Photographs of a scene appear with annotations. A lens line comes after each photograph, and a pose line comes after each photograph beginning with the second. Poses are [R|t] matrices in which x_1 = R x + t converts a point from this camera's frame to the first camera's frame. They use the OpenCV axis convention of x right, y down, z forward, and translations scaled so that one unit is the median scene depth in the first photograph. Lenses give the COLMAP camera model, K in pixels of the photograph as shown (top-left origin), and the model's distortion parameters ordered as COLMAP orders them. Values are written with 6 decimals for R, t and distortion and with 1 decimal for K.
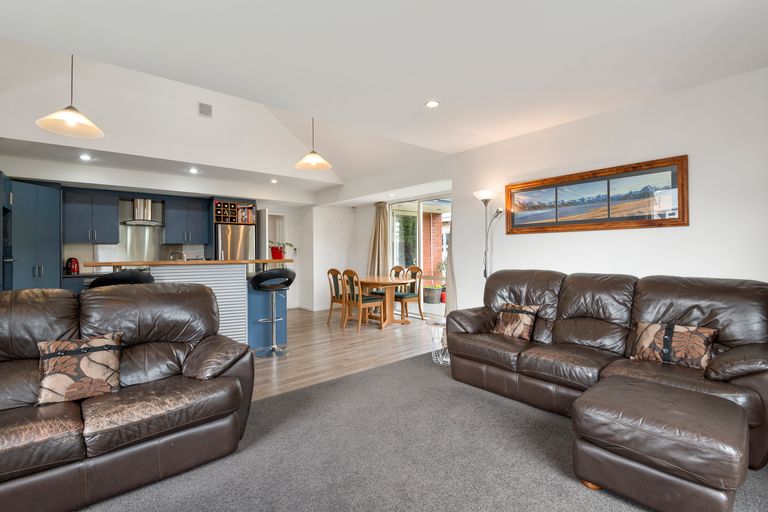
lens RADIAL K [[367.1, 0, 384.0], [0, 367.1, 256.0], [0, 0, 1]] dist [-0.000813, -0.000182]
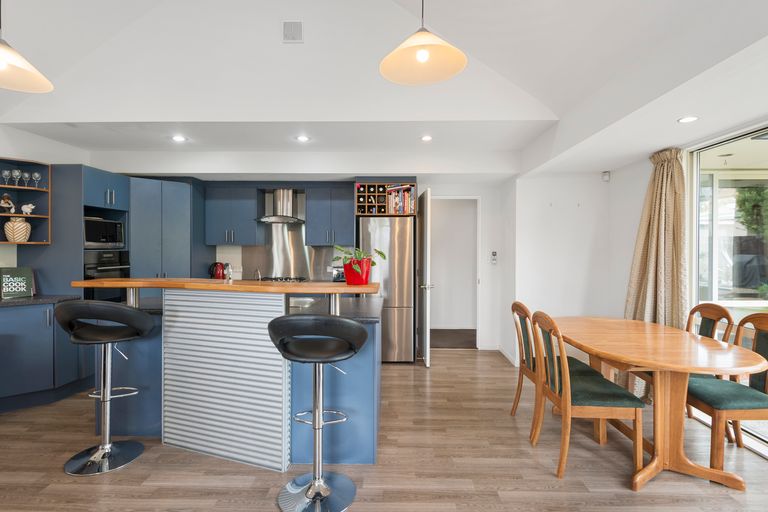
lens RADIAL K [[388.7, 0, 383.7], [0, 388.7, 253.0], [0, 0, 1]] dist [0.003231, -0.000245]
pose [[0.748843, 0.016970, -0.662530, 0.053493], [-0.017019, 0.999835, 0.006373, -0.026499], [0.662529, 0.006503, 0.749008, 0.491845]]
